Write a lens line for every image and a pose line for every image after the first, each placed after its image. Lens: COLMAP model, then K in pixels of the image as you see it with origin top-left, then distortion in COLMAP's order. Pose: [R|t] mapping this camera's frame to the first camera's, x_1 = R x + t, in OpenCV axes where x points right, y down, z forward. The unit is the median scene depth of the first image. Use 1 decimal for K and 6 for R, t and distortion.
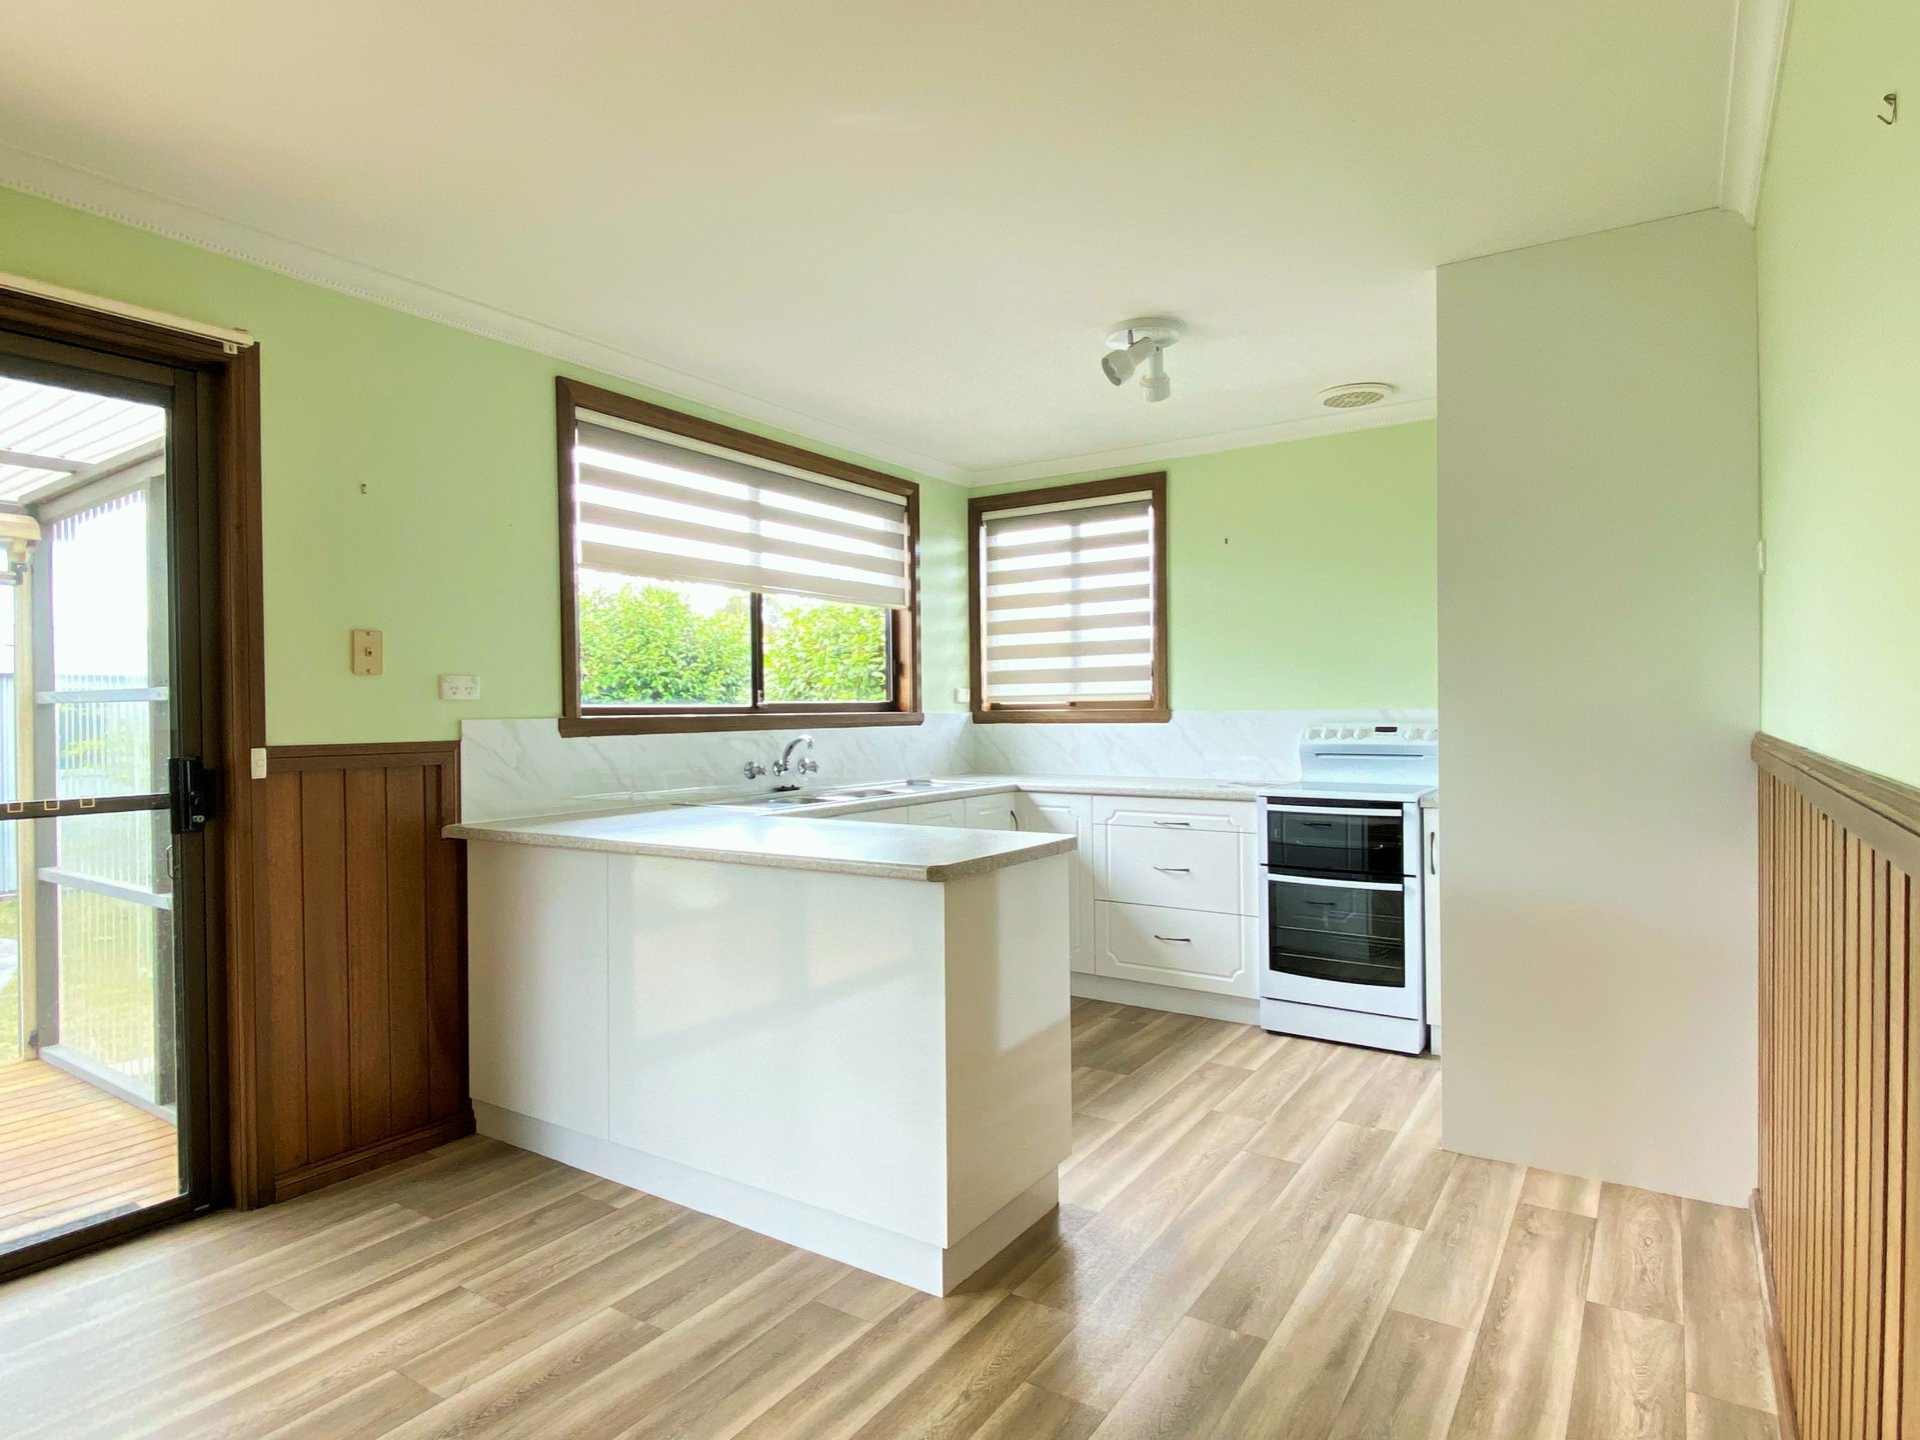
lens RADIAL K [[1079.7, 0, 947.7], [0, 1079.7, 720.4], [0, 0, 1]] dist [0.015630, -0.023657]
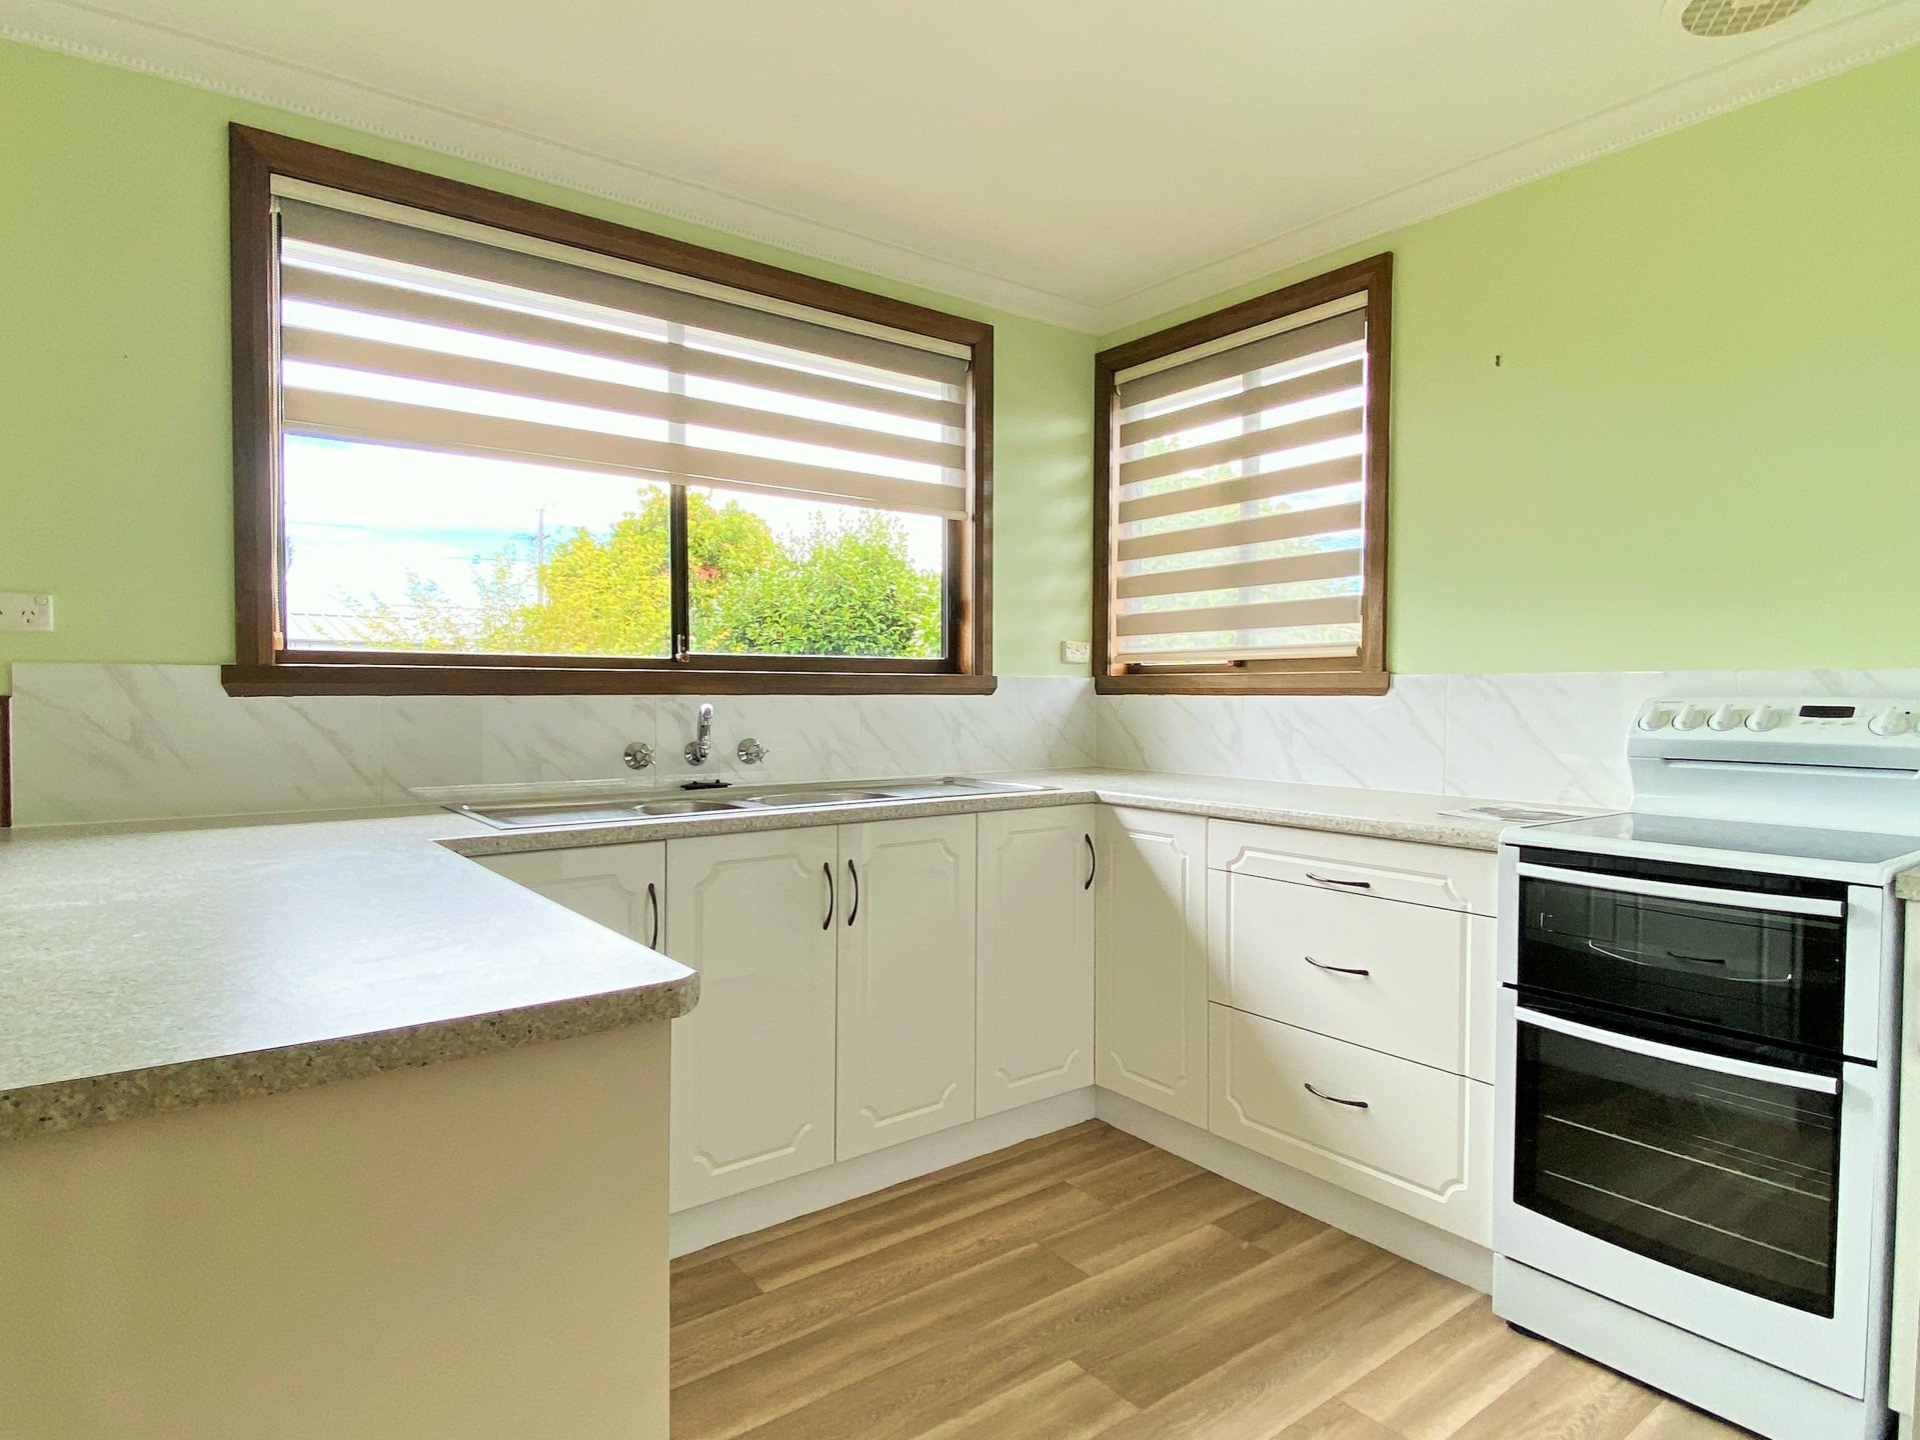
lens RADIAL K [[1079.7, 0, 962.4], [0, 1079.7, 719.4], [0, 0, 1]] dist [0.015630, -0.023657]
pose [[0.945054, 0.021035, -0.326236, 0.219761], [-0.015612, 0.999693, 0.019235, 0.009158], [0.326540, -0.013086, 0.945093, 0.469299]]
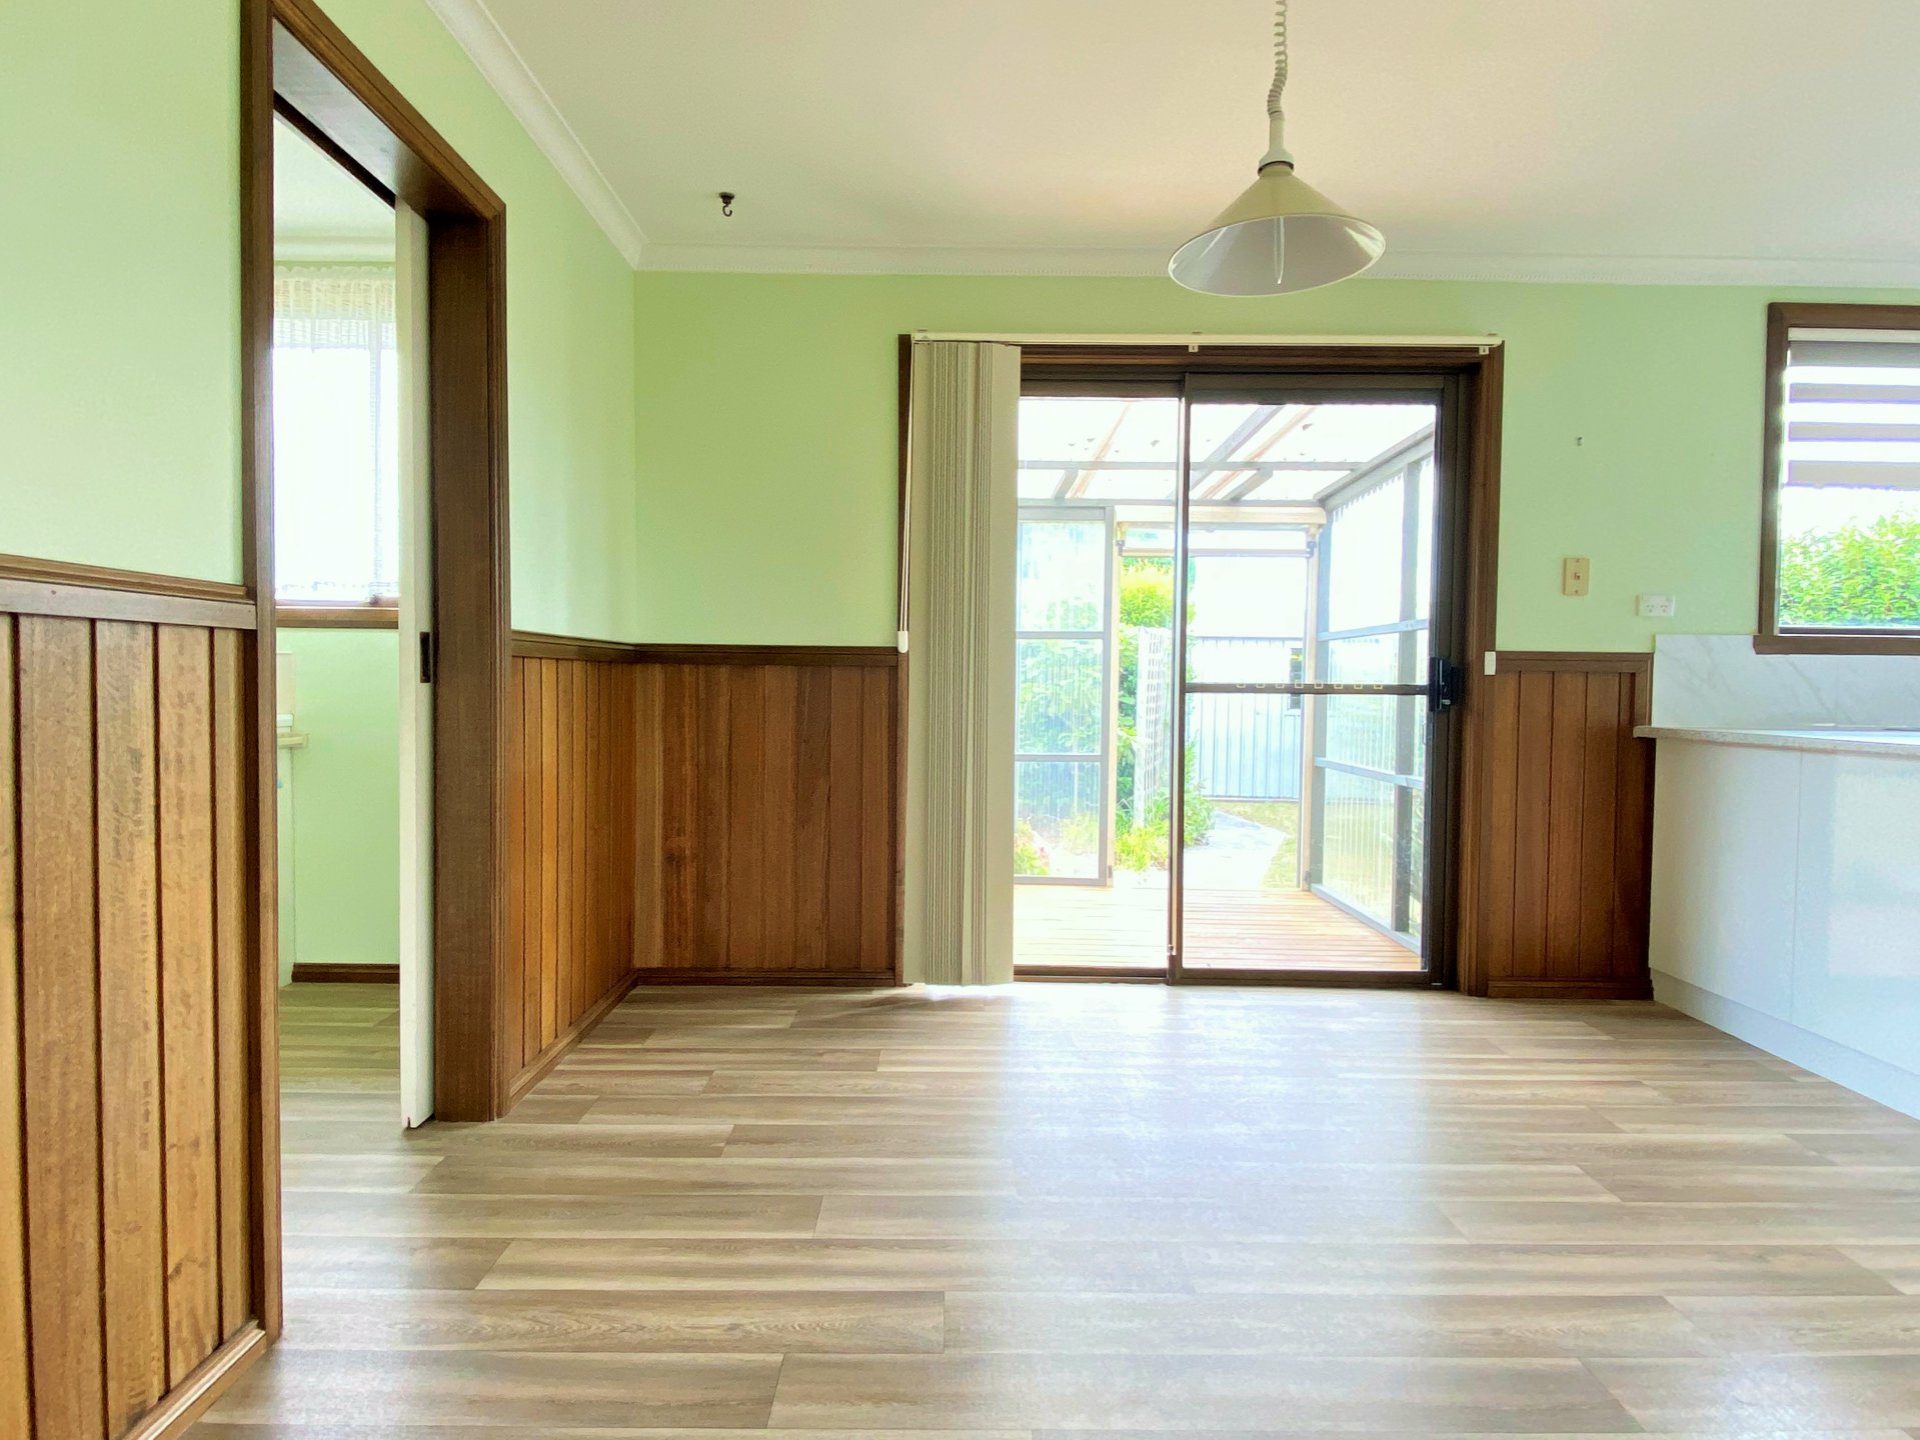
lens RADIAL K [[1079.7, 0, 957.9], [0, 1079.7, 722.9], [0, 0, 1]] dist [0.015630, -0.023657]
pose [[0.558690, 0.042857, -0.828269, 0.066281], [-0.022702, 0.999080, 0.036382, 0.053157], [0.829066, -0.001523, 0.559149, -0.186749]]
